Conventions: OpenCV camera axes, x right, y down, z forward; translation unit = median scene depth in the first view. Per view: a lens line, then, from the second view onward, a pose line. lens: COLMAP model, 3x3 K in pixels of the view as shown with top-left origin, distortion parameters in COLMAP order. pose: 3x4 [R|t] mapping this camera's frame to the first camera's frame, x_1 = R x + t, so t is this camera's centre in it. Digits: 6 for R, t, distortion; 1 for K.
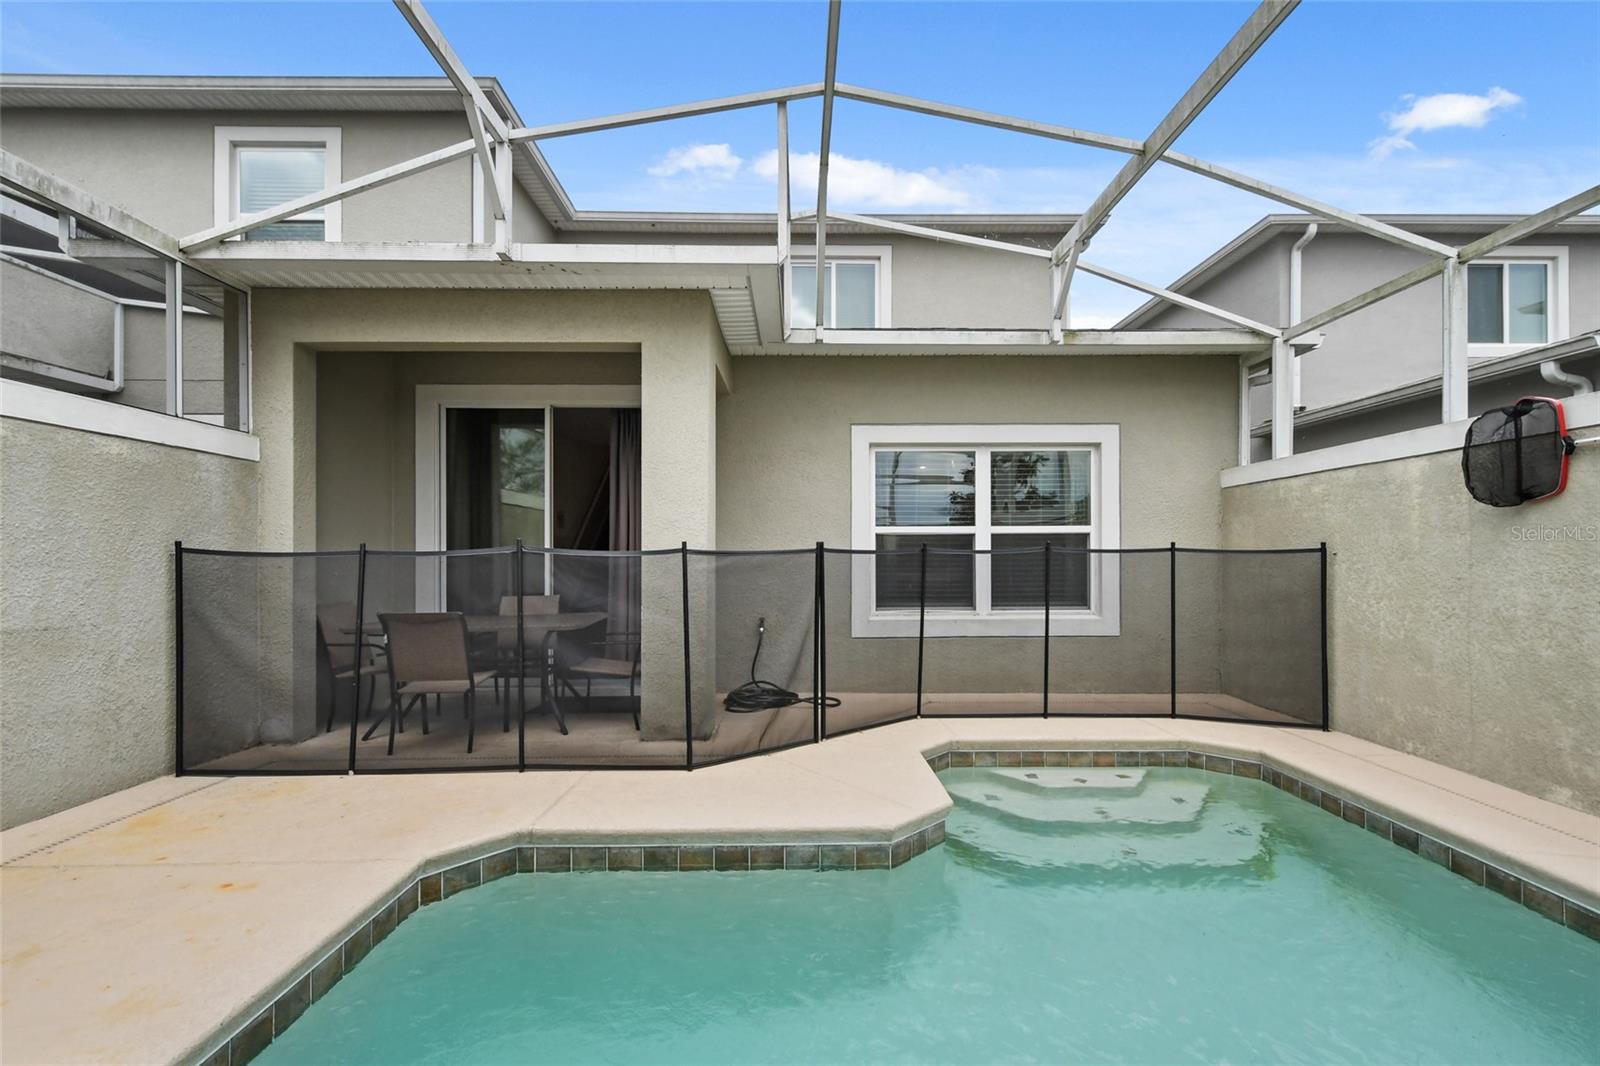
lens RADIAL K [[710.8, 0, 806.9], [0, 710.8, 556.9], [0, 0, 1]] dist [0.011887, -0.000735]
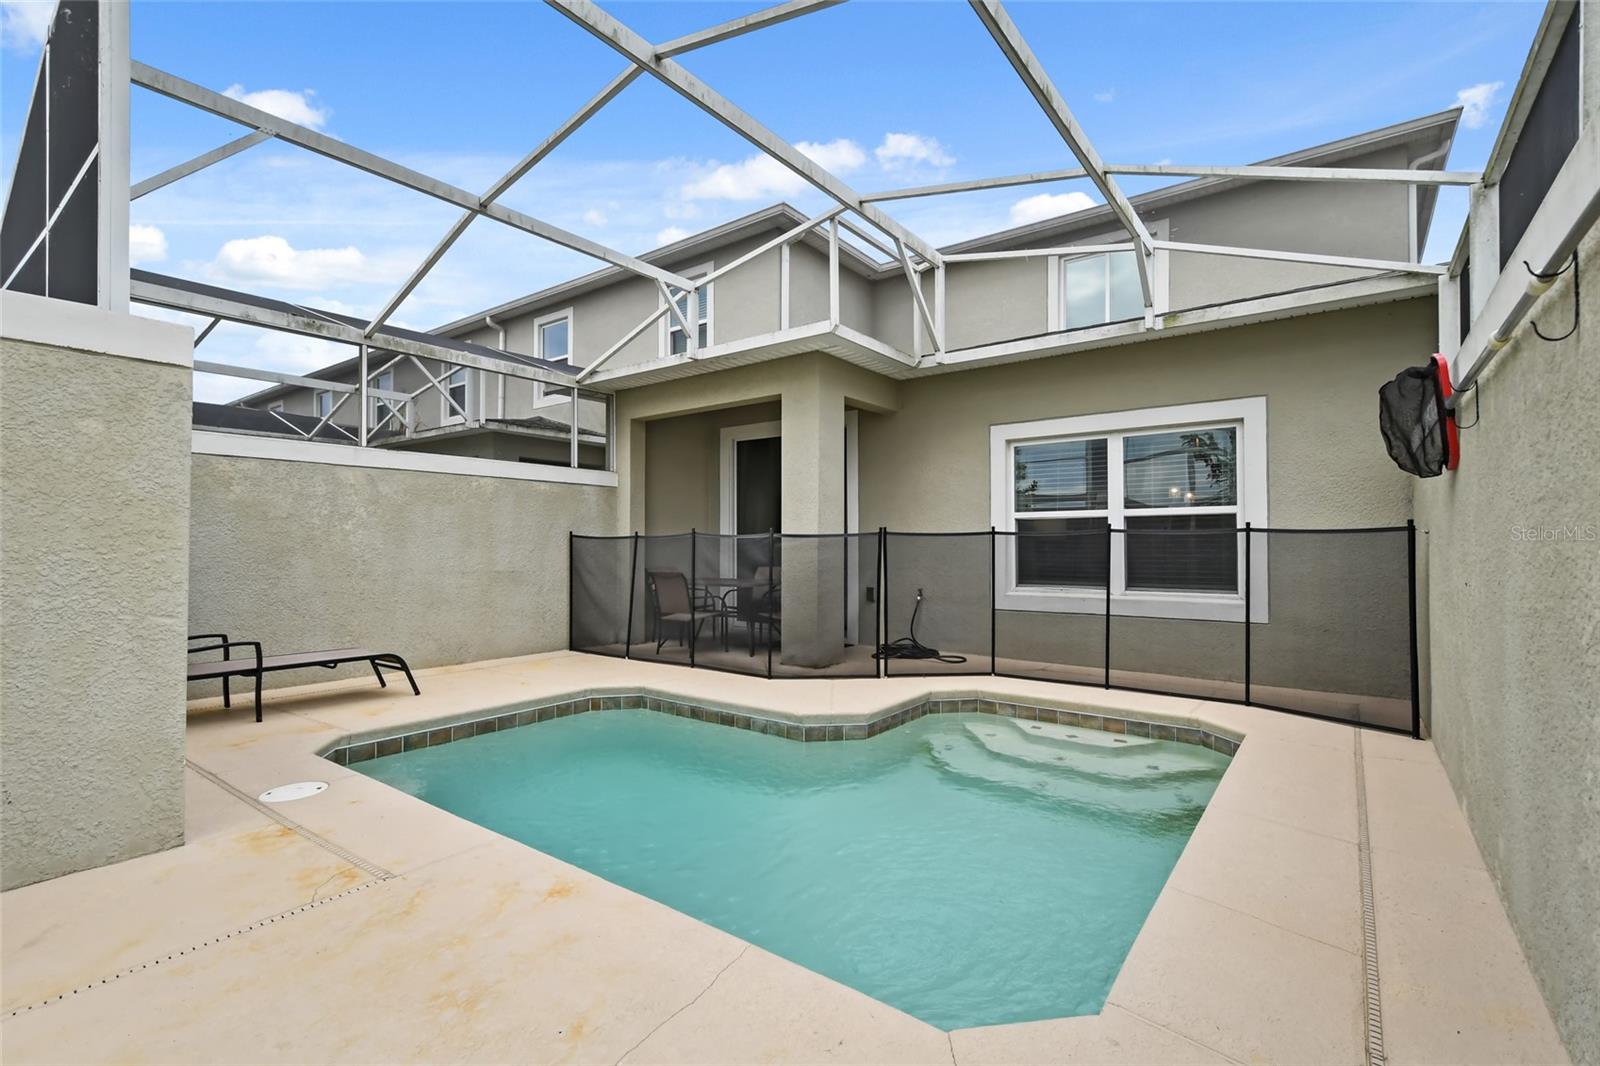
lens RADIAL K [[719.0, 0, 814.9], [0, 719.0, 534.0], [0, 0, 1]] dist [0.014167, -0.000002]
pose [[0.797622, -0.007885, -0.603107, 0.715171], [-0.000908, 0.999898, -0.014273, 0.010927], [0.603157, 0.011932, 0.797533, -0.143497]]
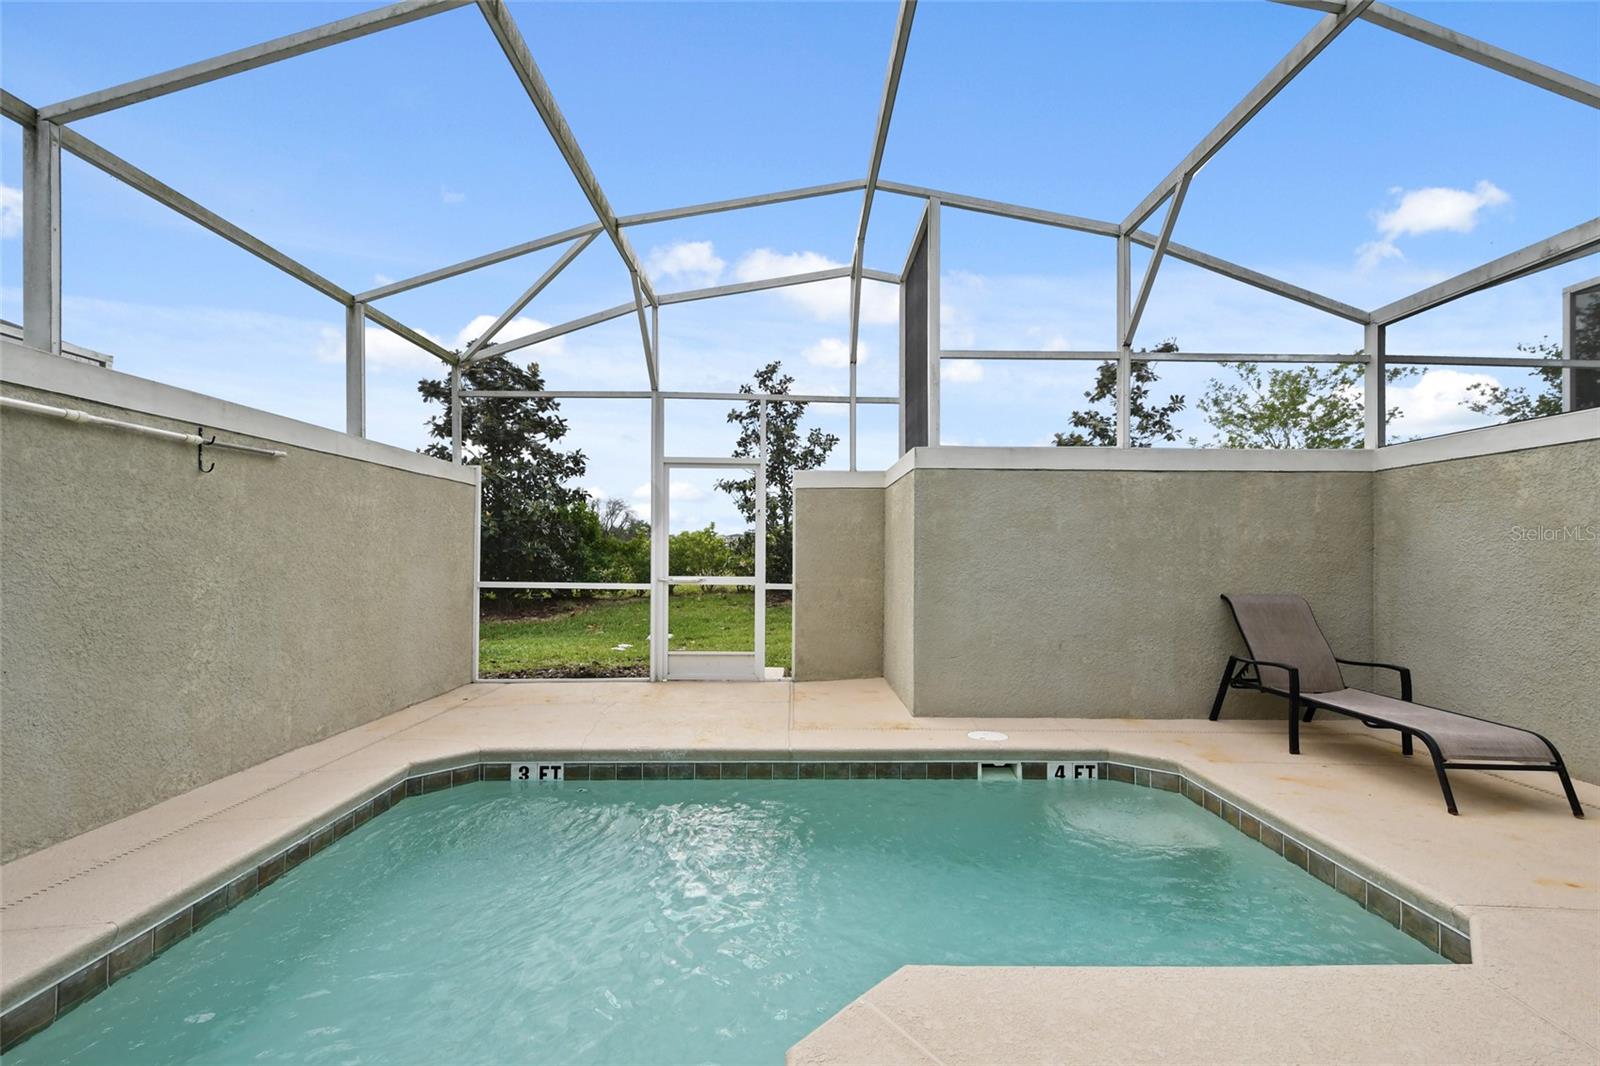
lens RADIAL K [[707.3, 0, 807.3], [0, 707.3, 549.0], [0, 0, 1]] dist [0.011539, -0.000533]
pose [[-0.999915, -0.006098, -0.011527, 0.146882], [-0.005981, 0.999930, -0.010178, 0.005456], [0.011588, -0.010108, -0.999882, 1.092135]]
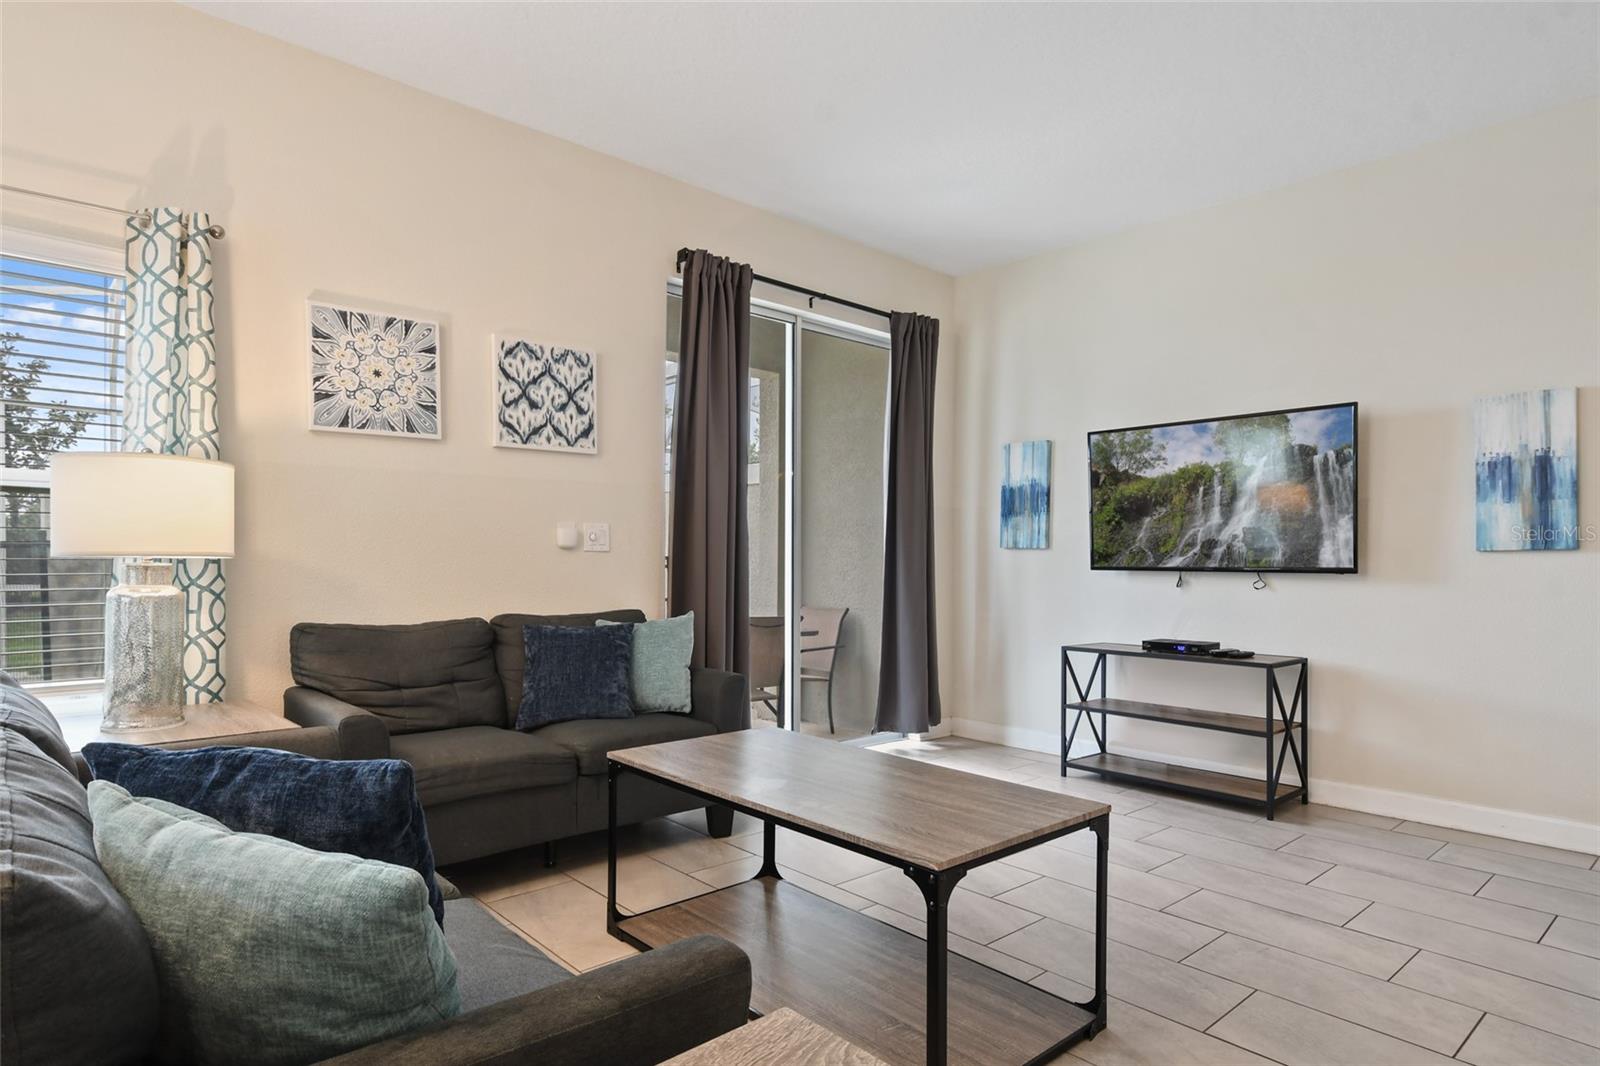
lens RADIAL K [[885.3, 0, 803.7], [0, 885.3, 565.6], [0, 0, 1]] dist [0.008822, -0.000877]
pose [[-0.748771, -0.003540, -0.662819, 0.197112], [-0.008630, 0.999953, 0.004409, -0.001166], [0.662772, 0.009021, -0.748767, 2.141532]]
